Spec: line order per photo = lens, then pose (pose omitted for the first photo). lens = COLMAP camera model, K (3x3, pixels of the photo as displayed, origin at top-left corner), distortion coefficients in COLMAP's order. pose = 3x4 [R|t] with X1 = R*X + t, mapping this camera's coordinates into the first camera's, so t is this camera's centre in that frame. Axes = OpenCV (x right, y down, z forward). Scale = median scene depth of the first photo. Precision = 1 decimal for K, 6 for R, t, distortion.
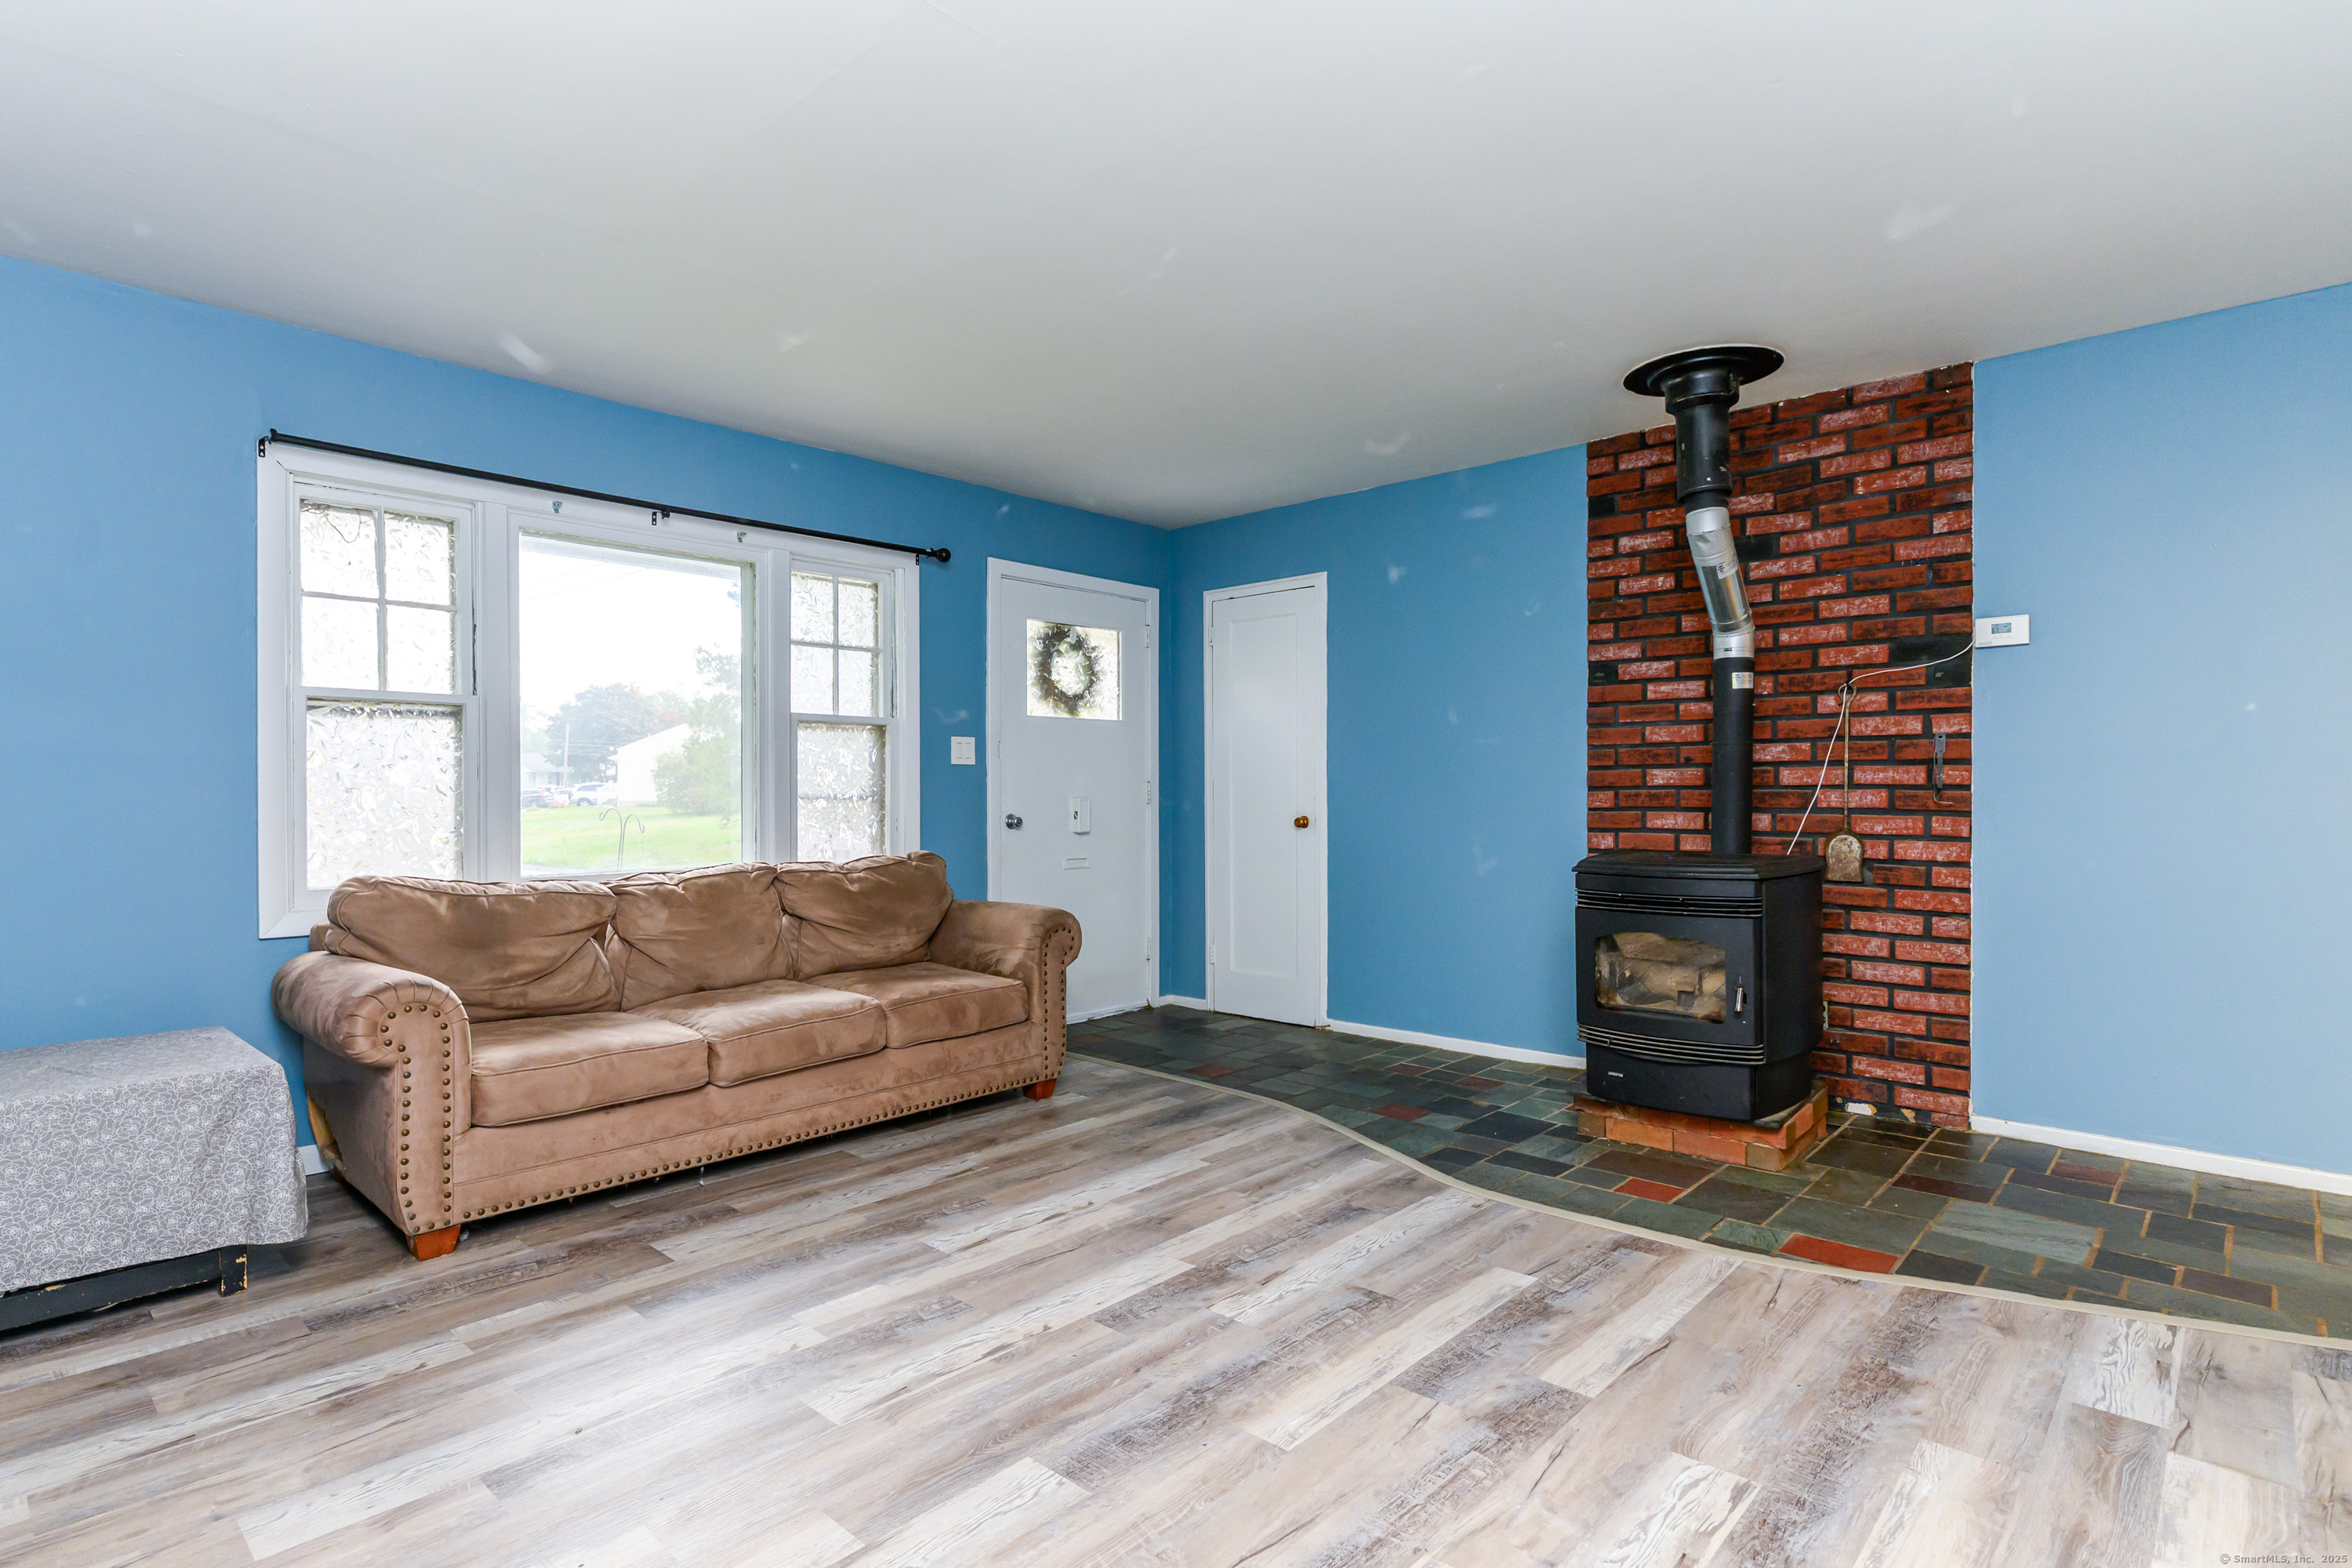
lens RADIAL K [[1185.2, 0, 1143.7], [0, 1185.2, 793.5], [0, 0, 1]] dist [-0.000294, -0.000370]
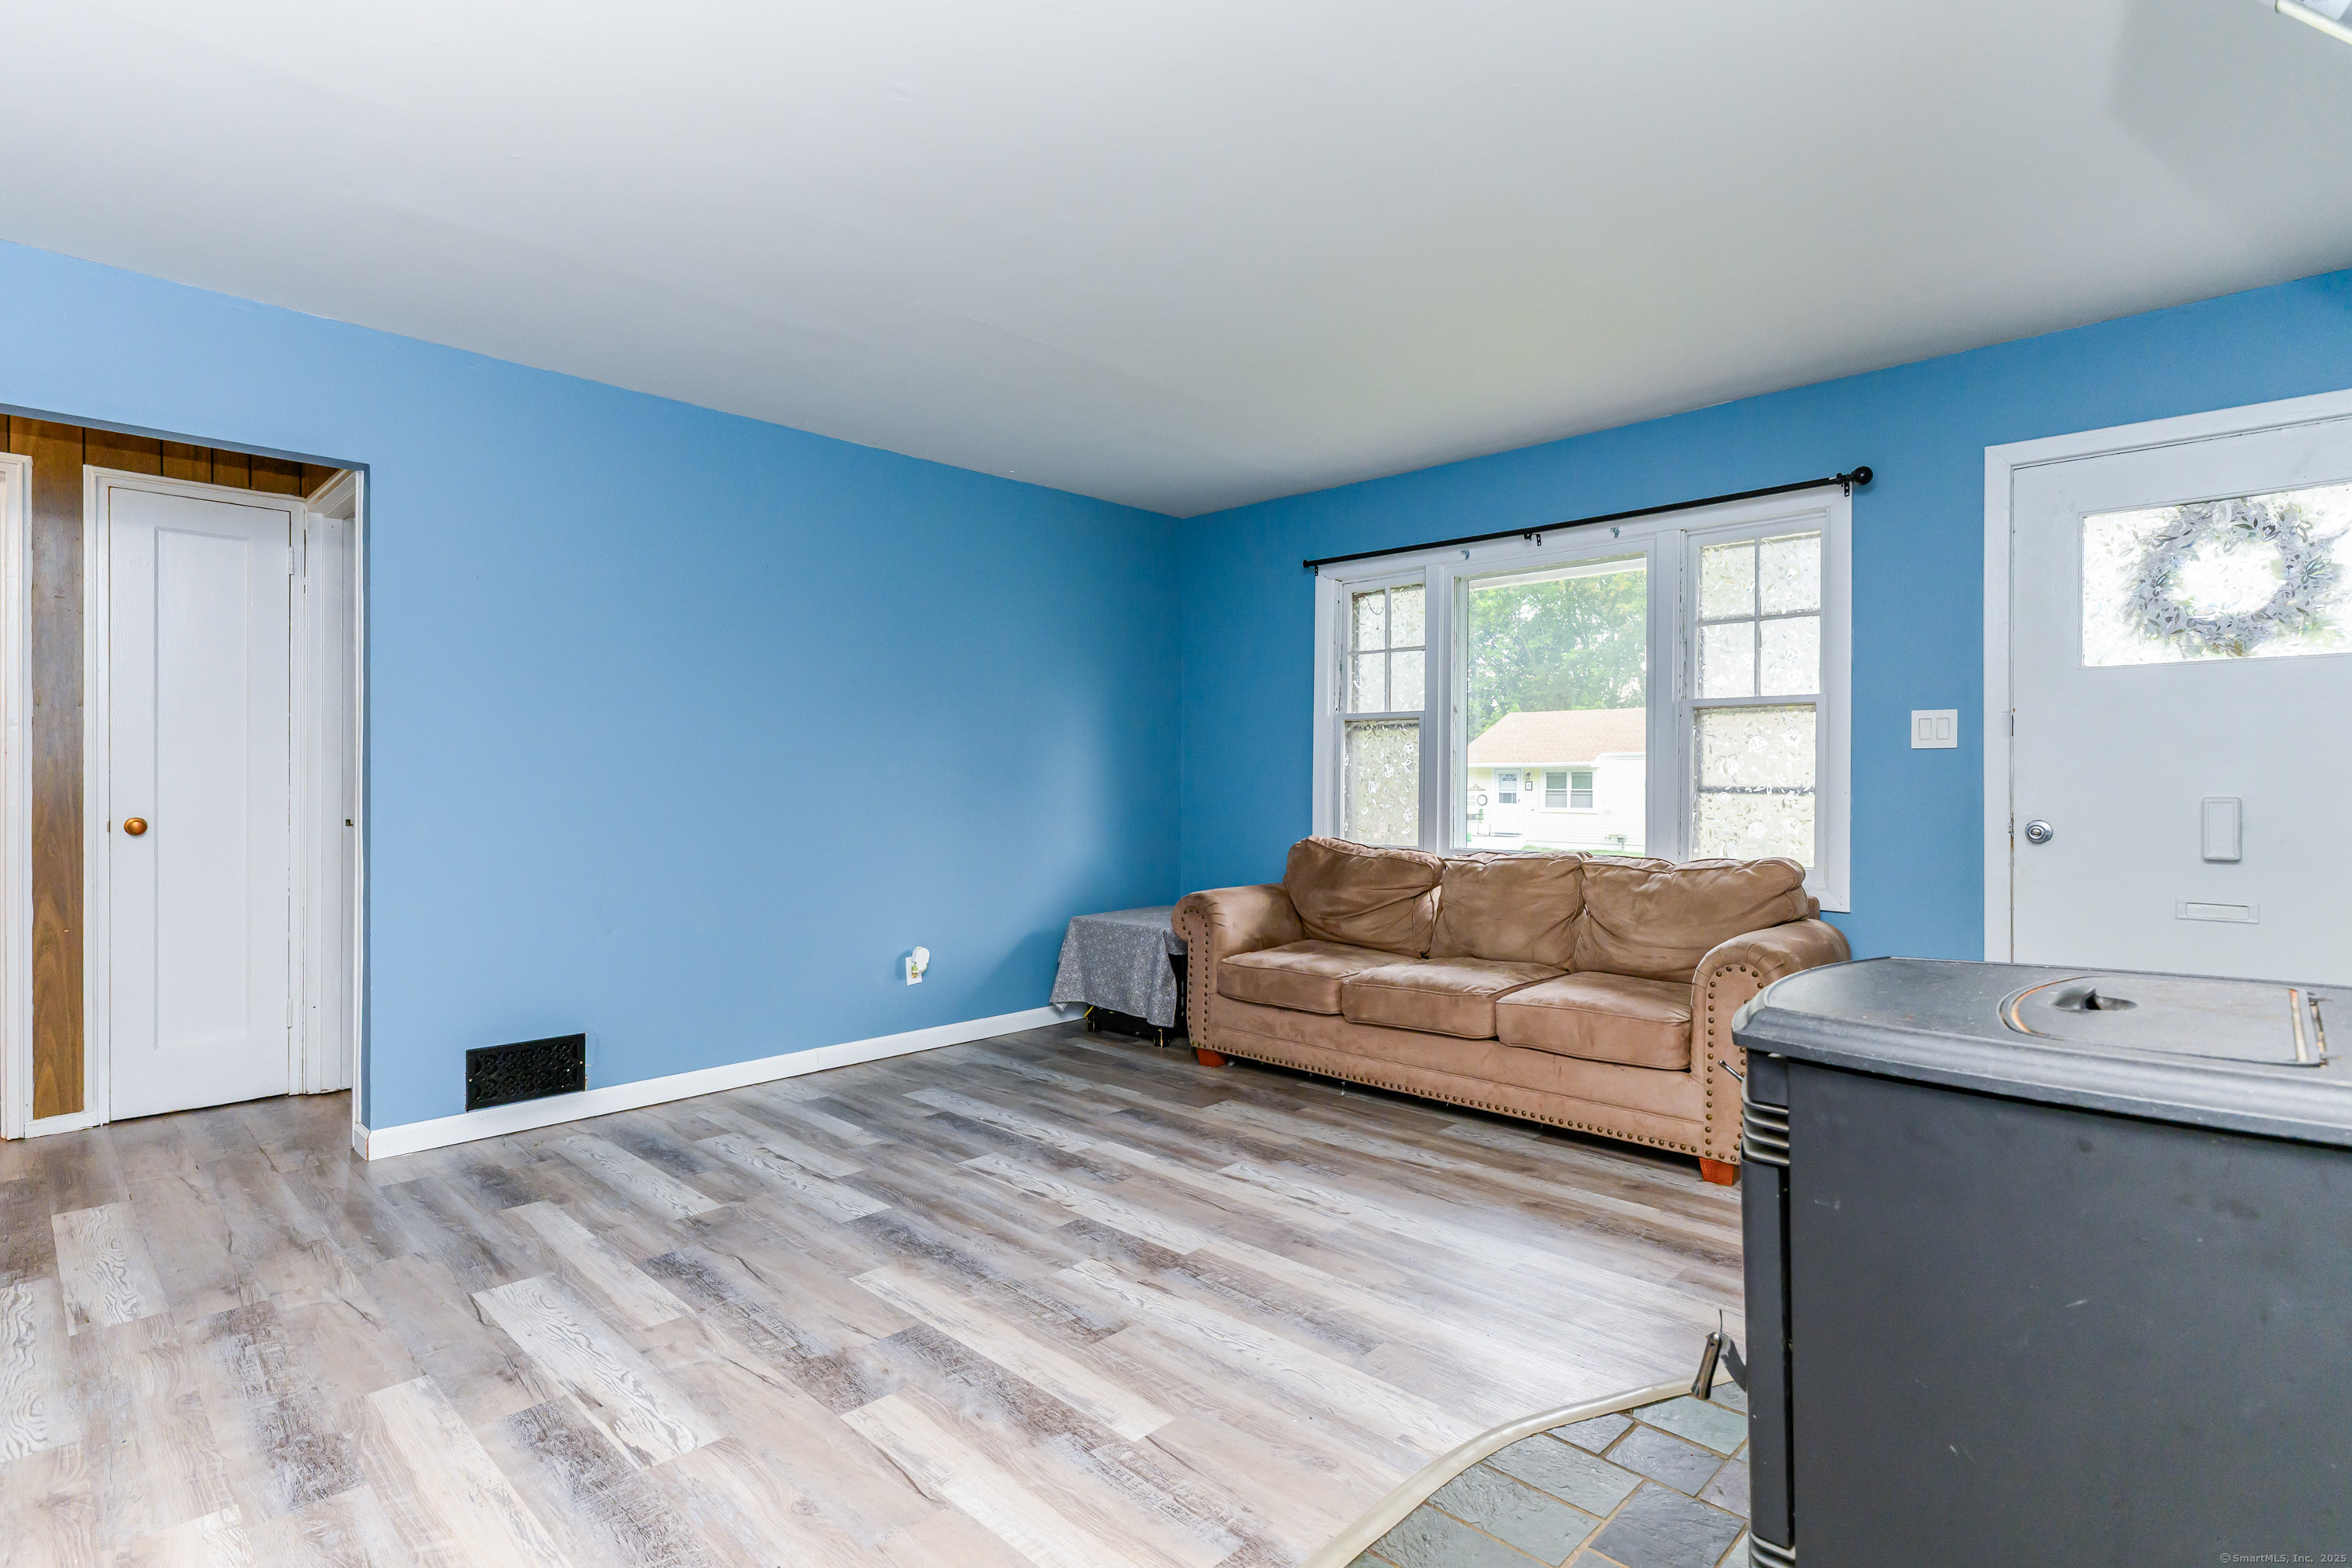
lens RADIAL K [[1147.8, 0, 1167.1], [0, 1147.8, 777.0], [0, 0, 1]] dist [-0.001092, -0.000540]
pose [[-0.014511, -0.001498, -0.999894, 0.753305], [-0.006230, 0.999980, -0.001407, -0.004039], [0.999875, 0.006209, -0.014520, 0.737026]]
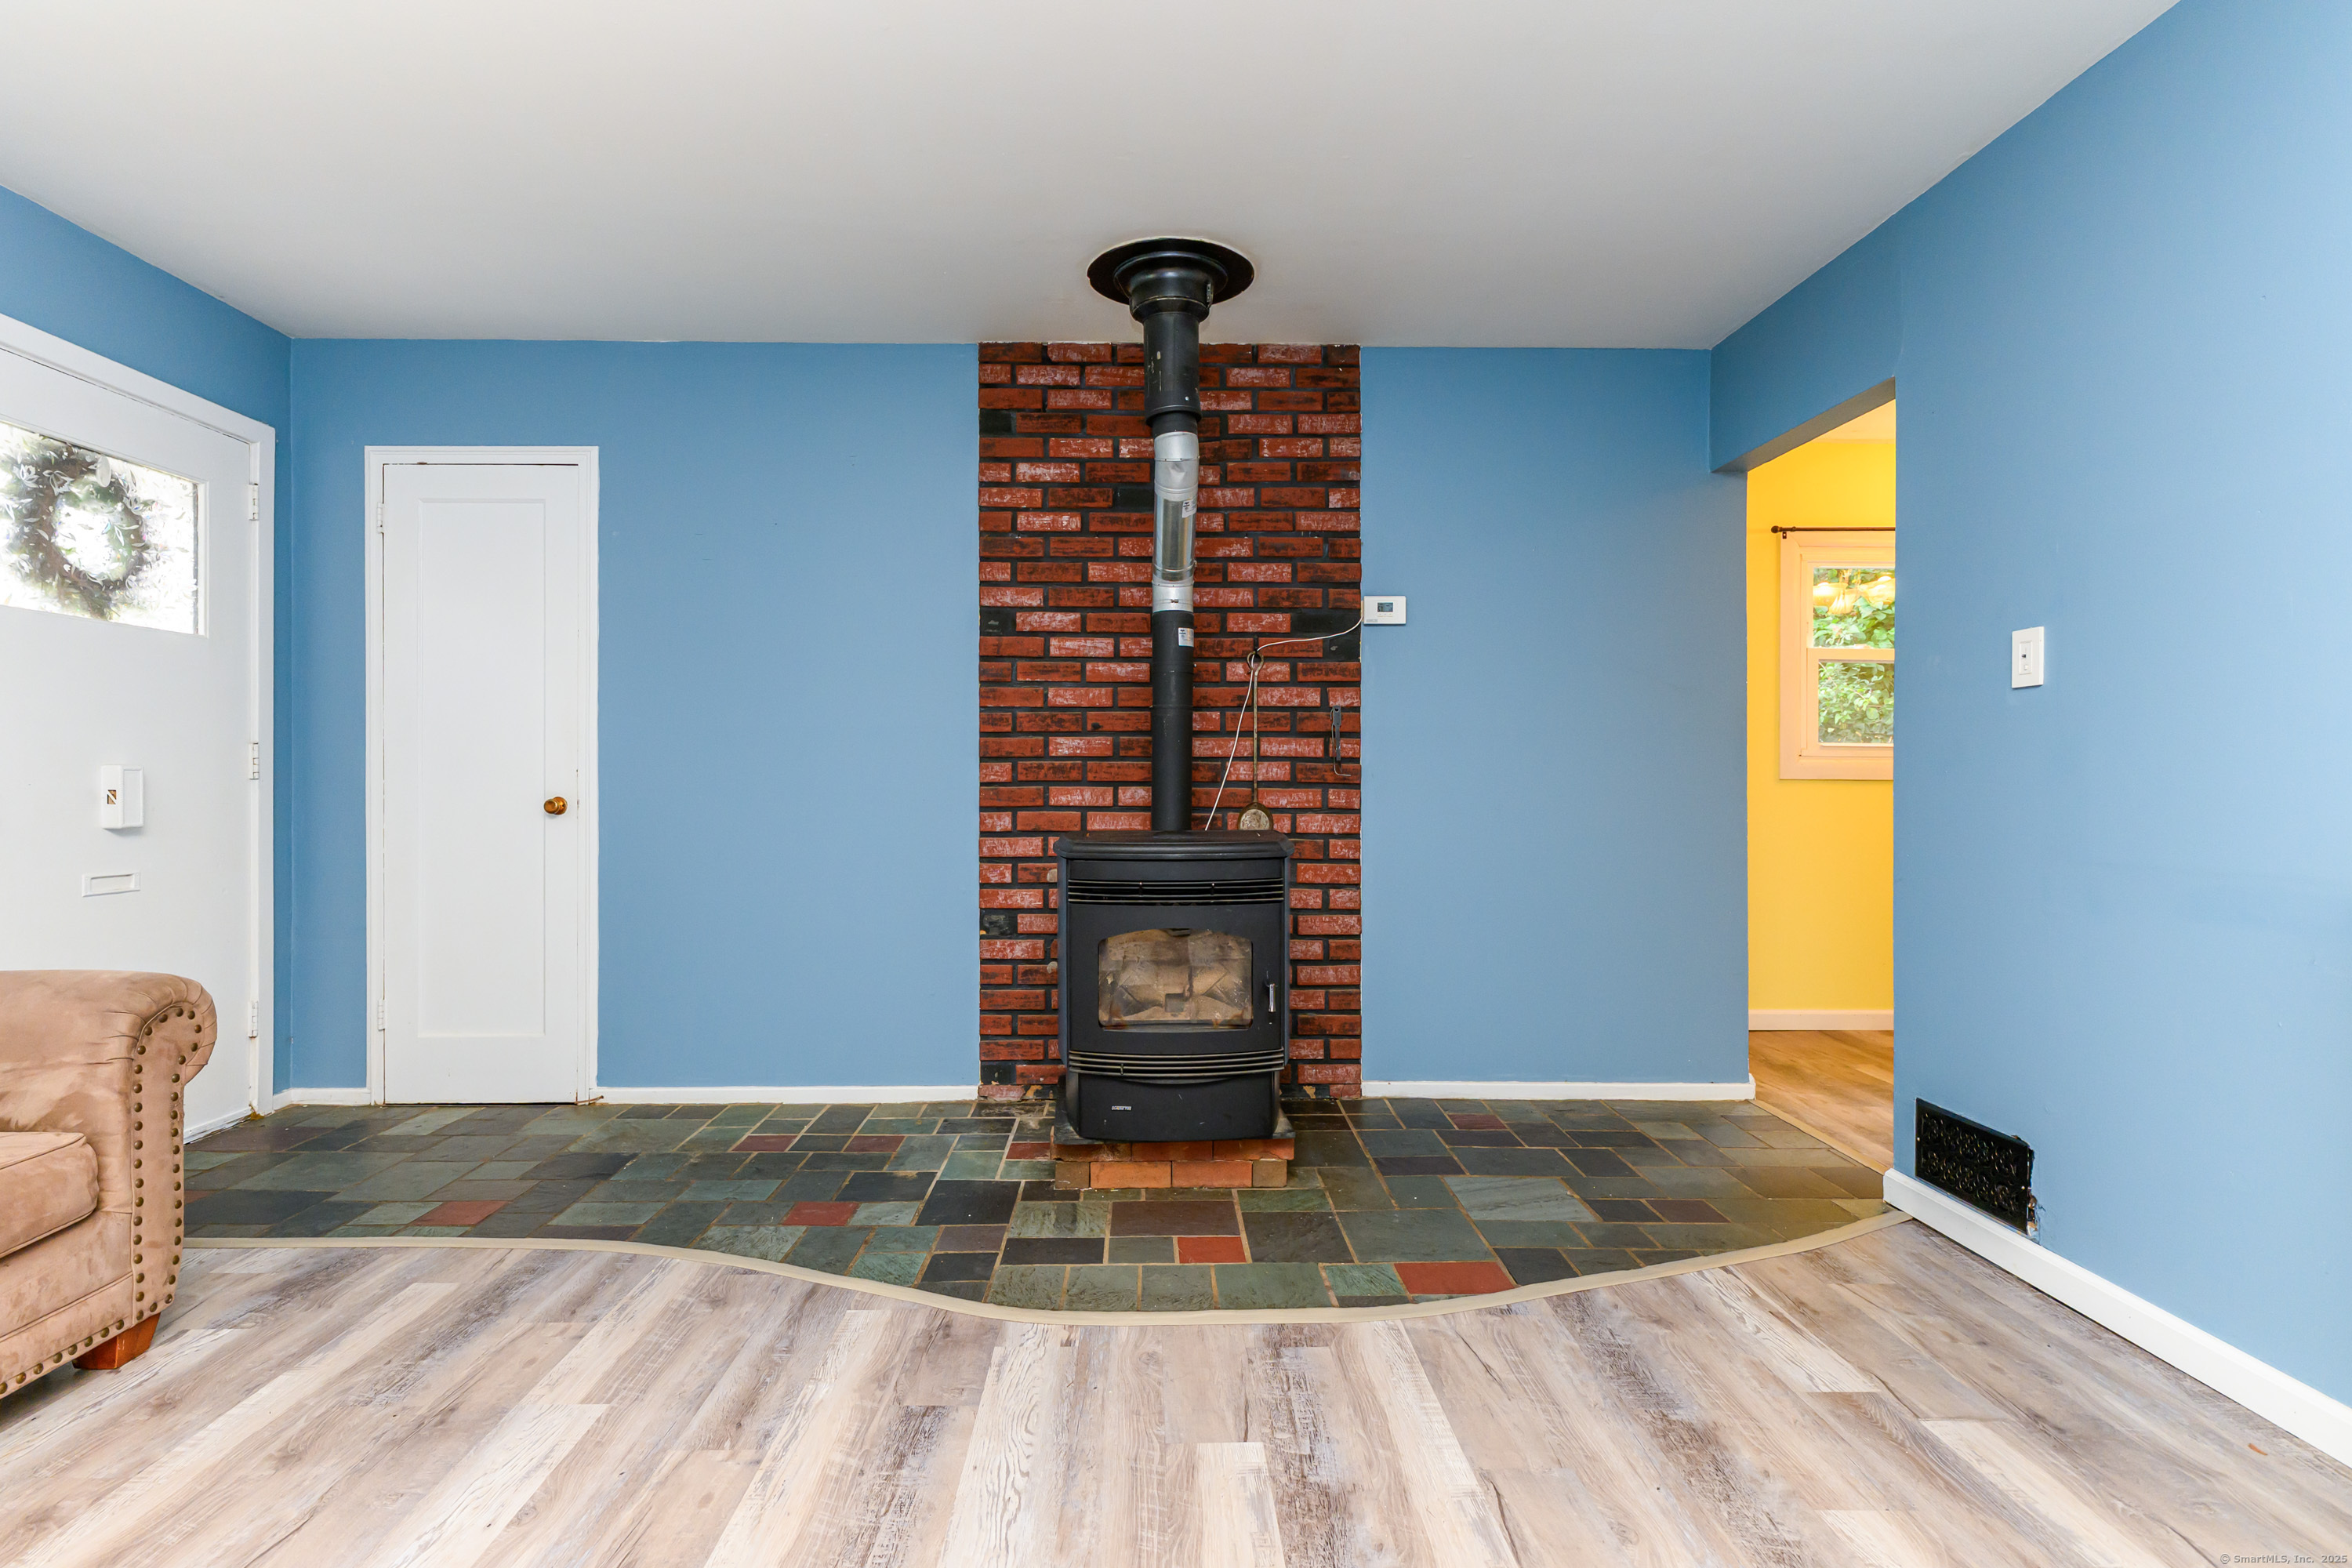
lens RADIAL K [[1181.0, 0, 1148.7], [0, 1181.0, 780.9], [0, 0, 1]] dist [-0.000883, -0.000161]
pose [[0.714281, 0.006725, 0.699826, -0.143064], [-0.002713, 0.999973, -0.006840, 0.019840], [-0.699853, 0.002987, 0.714280, 0.395584]]
